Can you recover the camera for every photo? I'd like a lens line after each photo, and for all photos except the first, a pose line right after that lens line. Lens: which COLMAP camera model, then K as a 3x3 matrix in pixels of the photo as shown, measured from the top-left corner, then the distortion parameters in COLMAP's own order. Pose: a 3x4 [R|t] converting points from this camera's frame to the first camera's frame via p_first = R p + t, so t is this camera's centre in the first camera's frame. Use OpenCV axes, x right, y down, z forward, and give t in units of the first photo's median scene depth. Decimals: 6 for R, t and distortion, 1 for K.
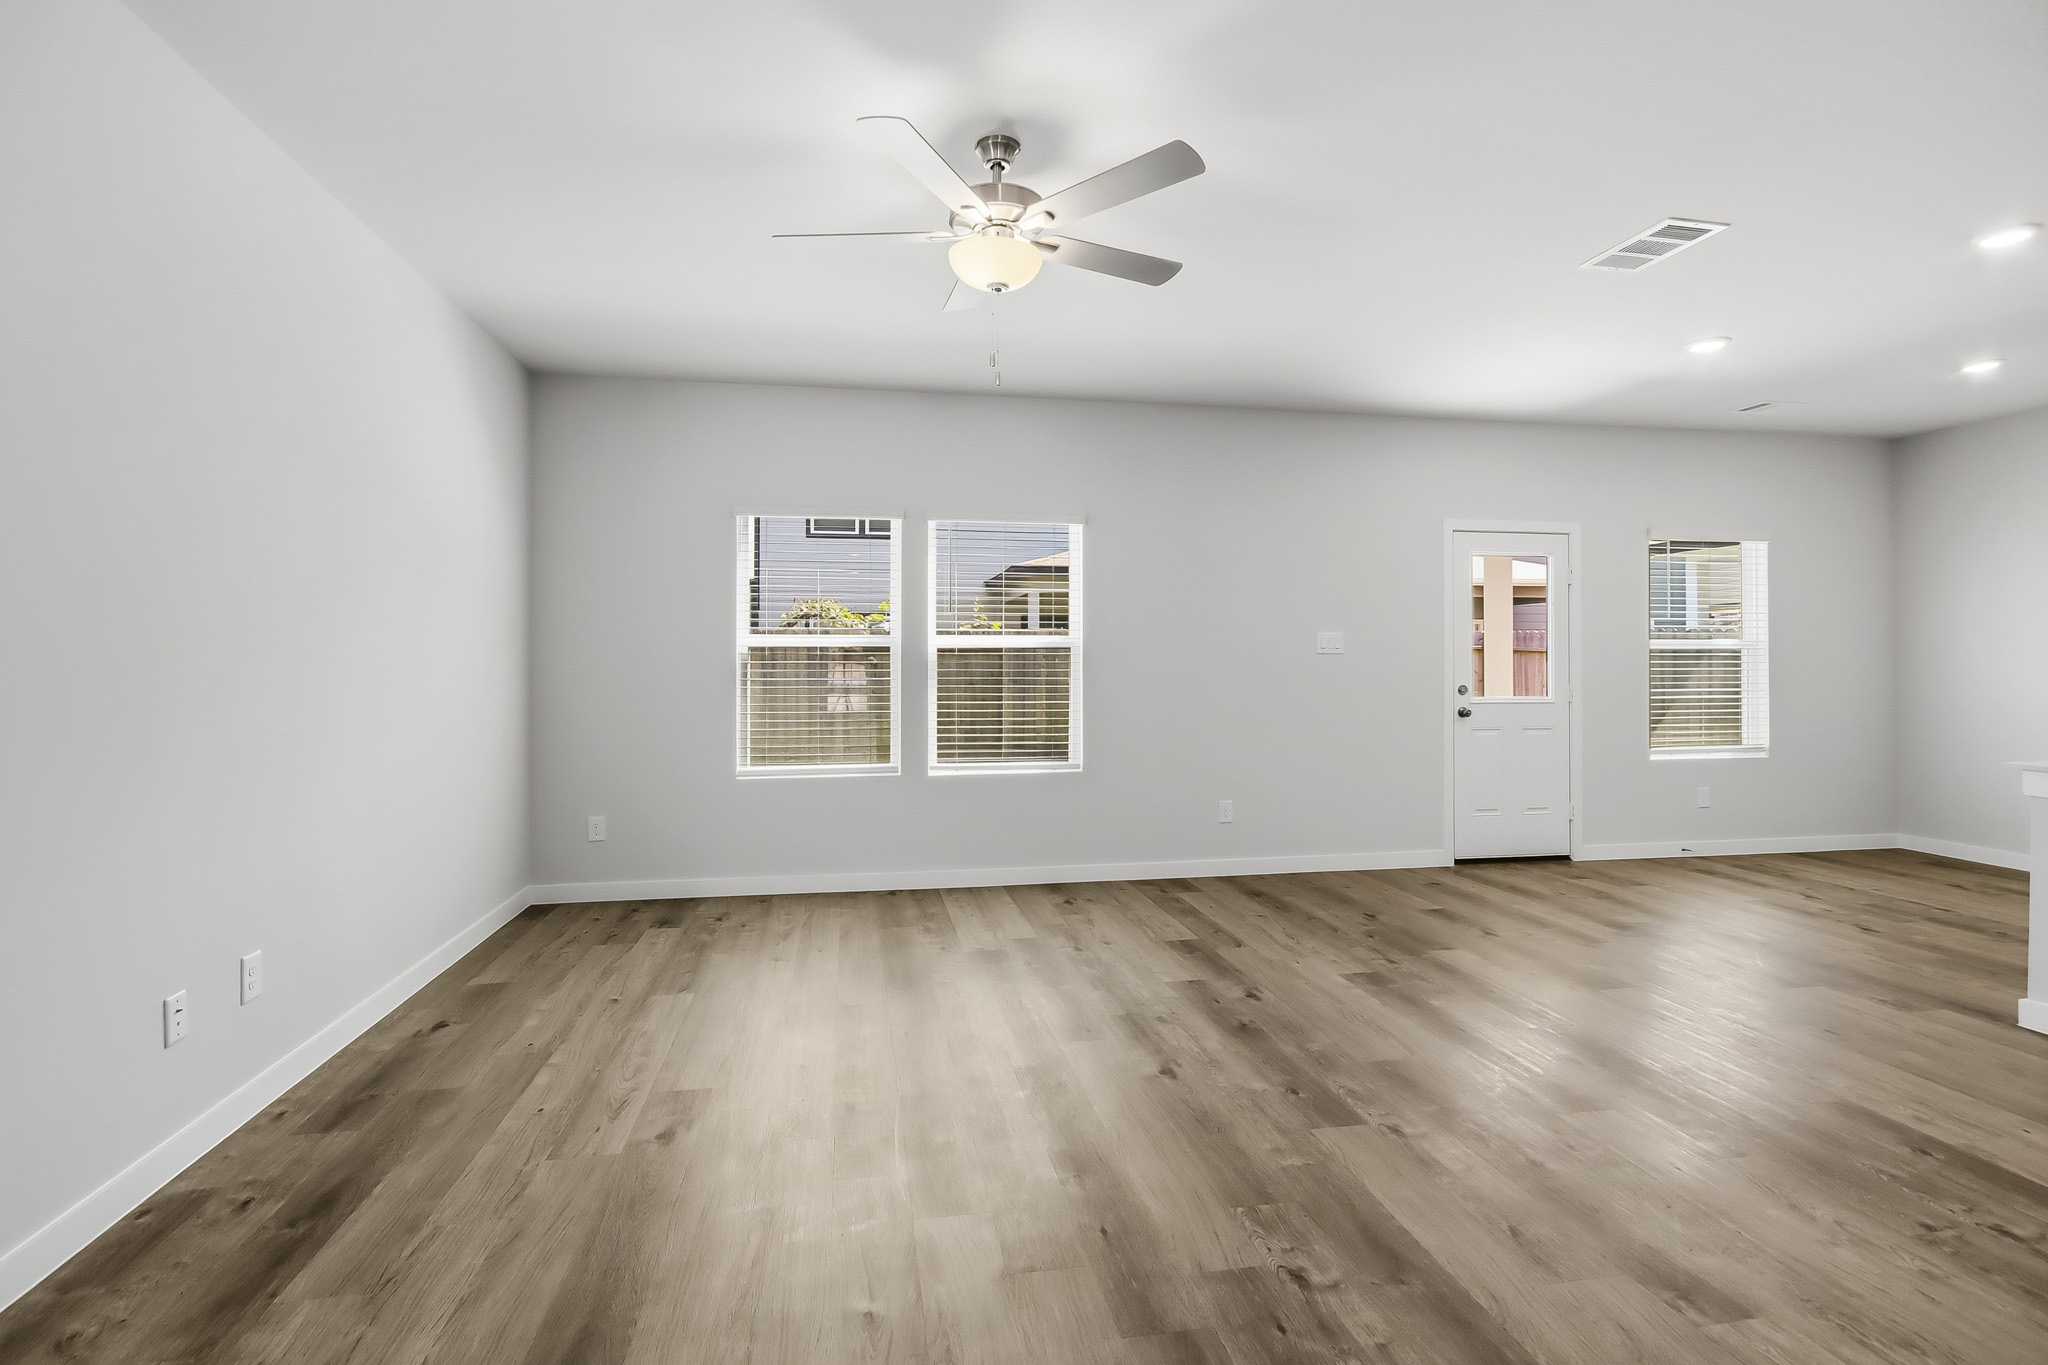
lens RADIAL K [[928.2, 0, 1030.4], [0, 928.2, 660.6], [0, 0, 1]] dist [0.010961, -0.011140]
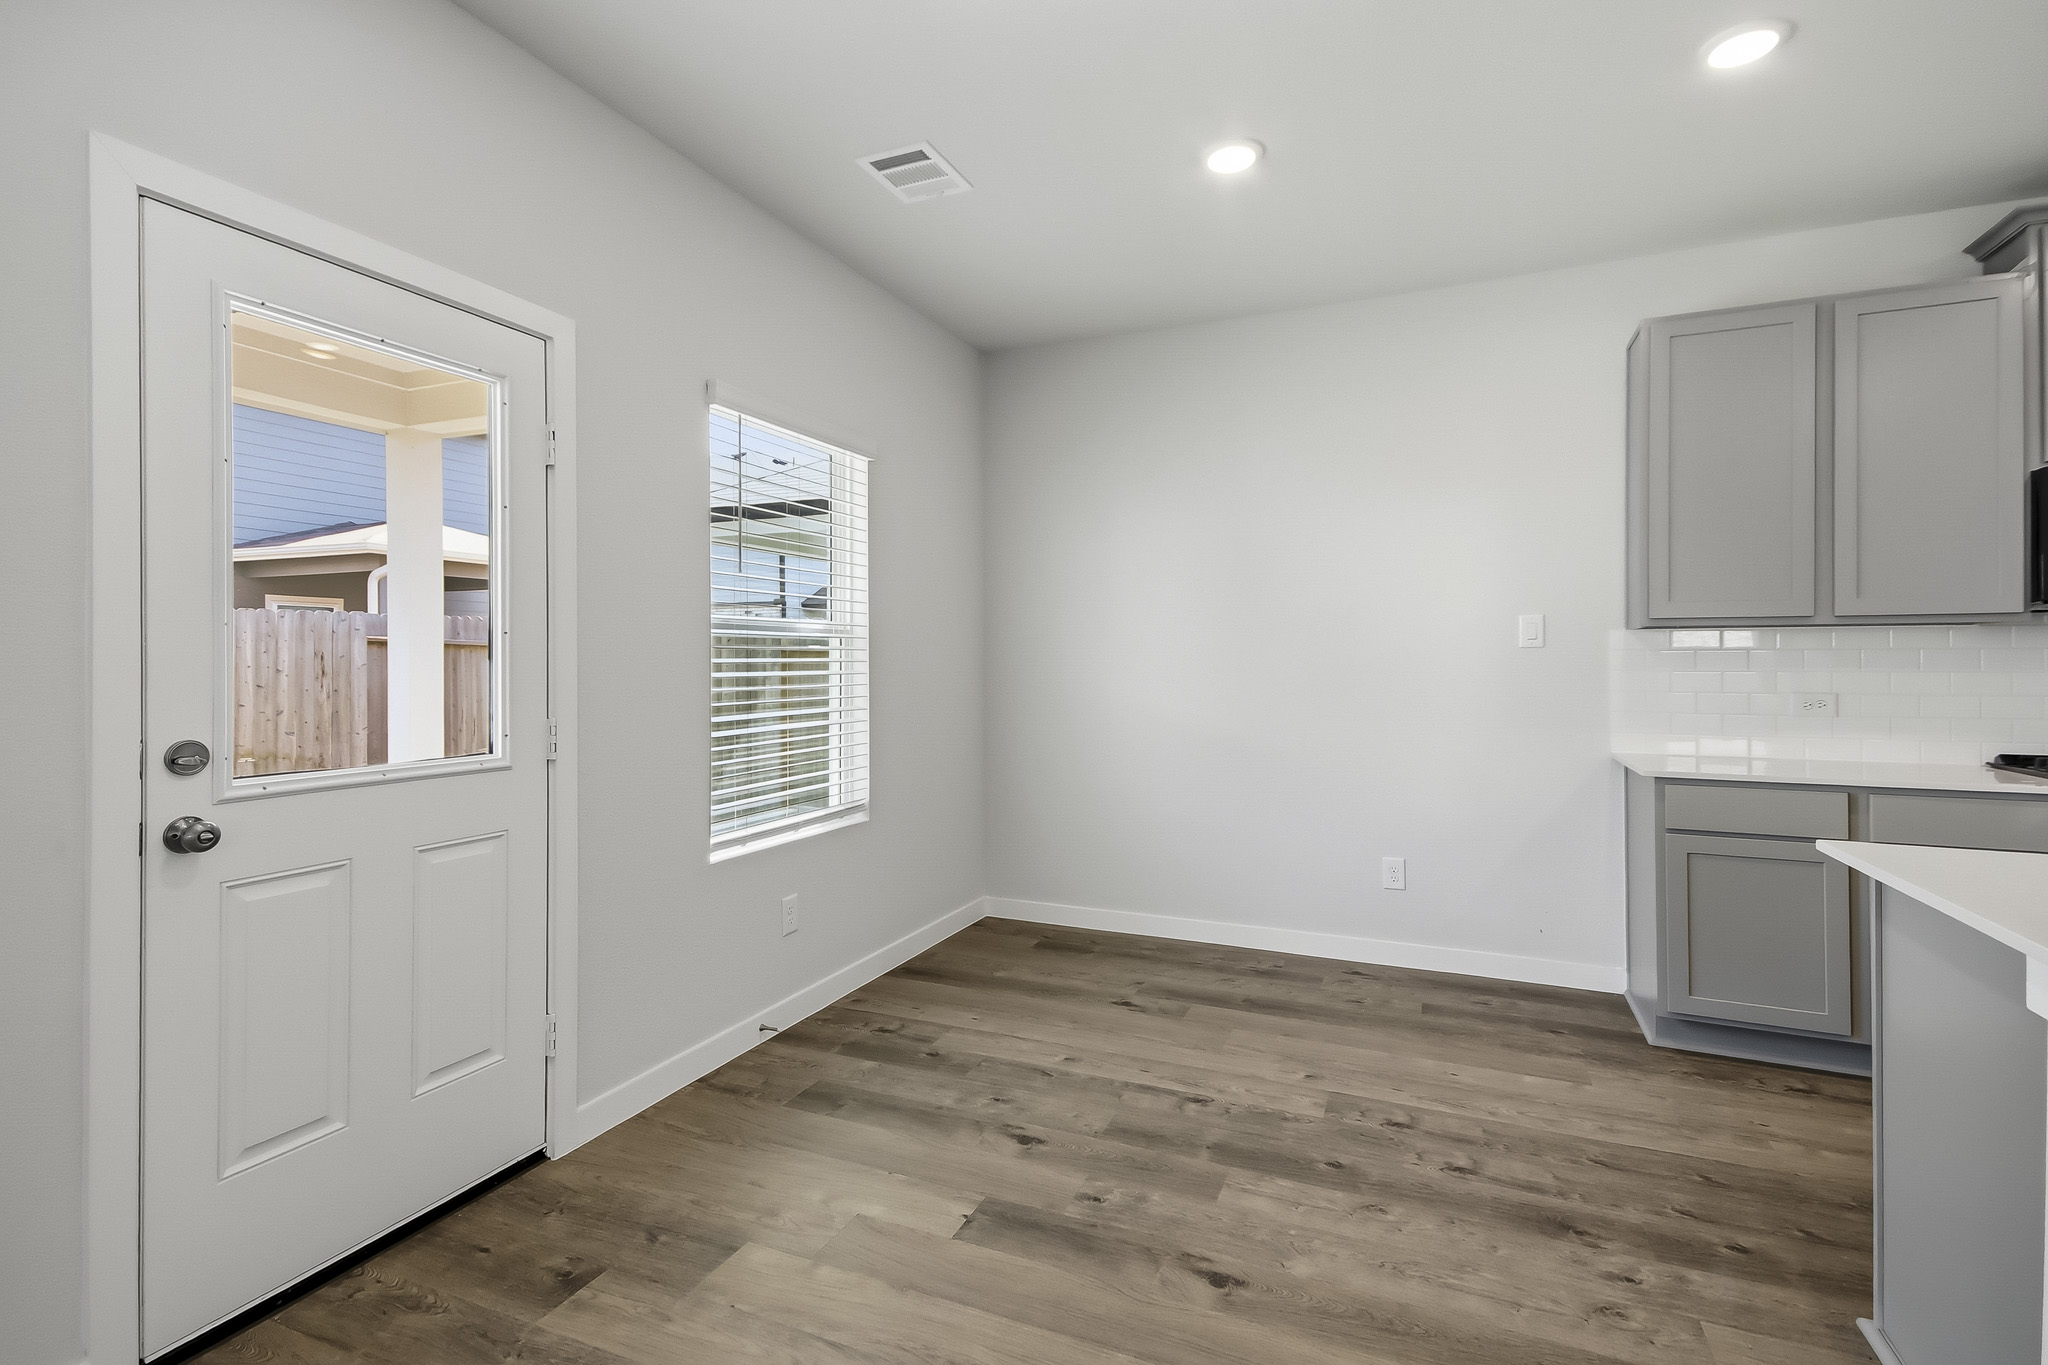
lens RADIAL K [[928.2, 0, 1030.4], [0, 928.2, 660.6], [0, 0, 1]] dist [0.010961, -0.011140]
pose [[0.511056, 0.003296, 0.859541, 0.335337], [-0.004722, 0.999988, -0.001027, 0.001643], [-0.859534, -0.003534, 0.511066, 0.605372]]
